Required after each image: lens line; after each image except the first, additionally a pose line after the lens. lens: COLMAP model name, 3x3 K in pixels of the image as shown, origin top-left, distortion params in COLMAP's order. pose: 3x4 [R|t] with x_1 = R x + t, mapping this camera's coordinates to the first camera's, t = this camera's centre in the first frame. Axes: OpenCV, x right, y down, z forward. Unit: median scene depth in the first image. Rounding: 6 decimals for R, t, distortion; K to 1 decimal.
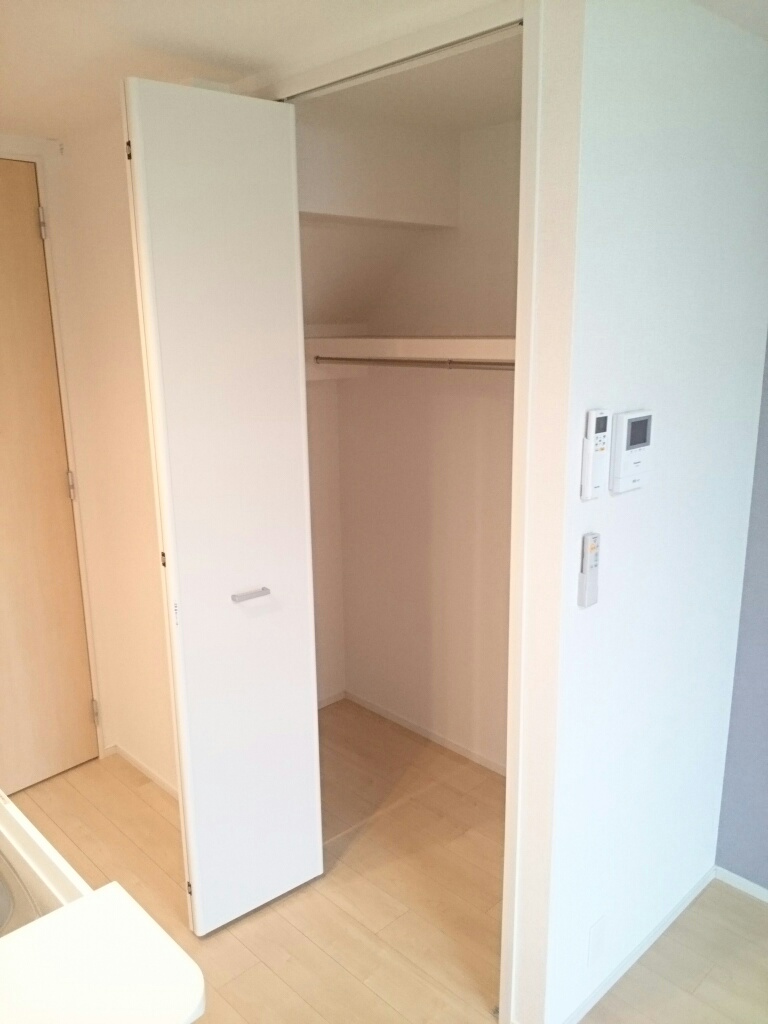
lens RADIAL K [[808.2, 0, 378.2], [0, 808.2, 515.1], [0, 0, 1]] dist [0.075863, -0.008081]
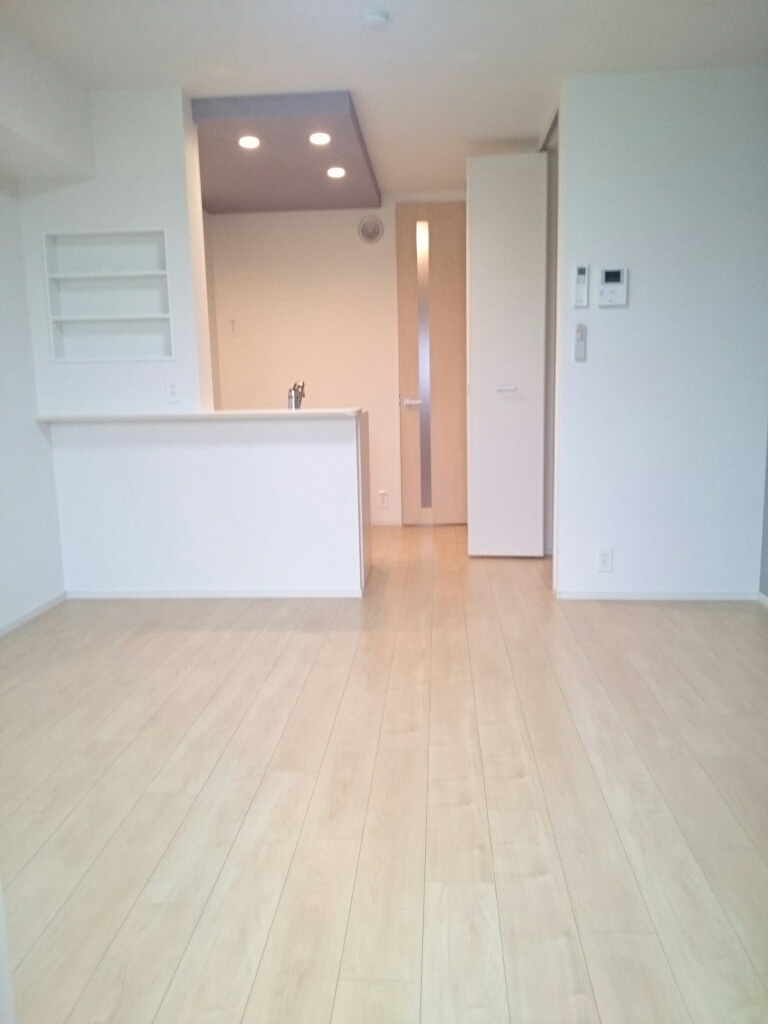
lens RADIAL K [[815.5, 0, 390.2], [0, 815.5, 507.3], [0, 0, 1]] dist [-0.001862, -0.009237]
pose [[0.680275, 0.104365, -0.725489, 1.494245], [-0.157341, 0.987529, -0.005475, 0.575934], [0.715870, 0.117873, 0.688212, -0.757308]]
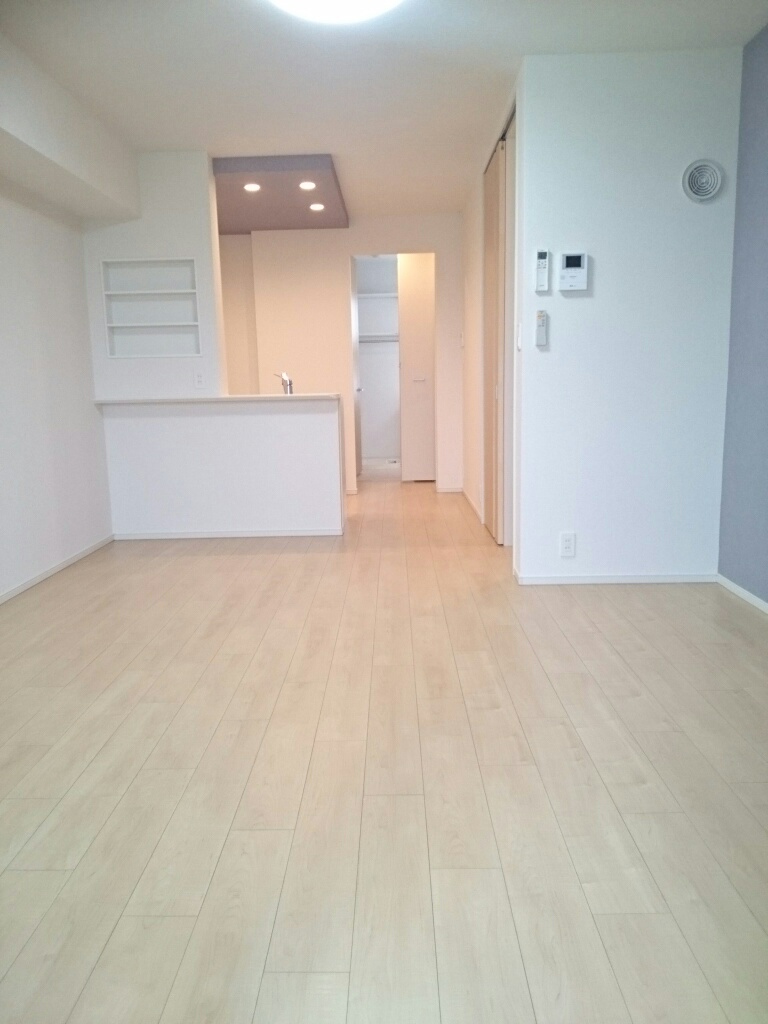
lens RADIAL K [[808.2, 0, 378.2], [0, 808.2, 515.1], [0, 0, 1]] dist [0.075863, -0.008081]
pose [[0.702593, 0.116563, -0.701980, 1.503067], [-0.148608, 0.988776, 0.015447, 0.577763], [0.695902, 0.093467, 0.712029, -0.766093]]
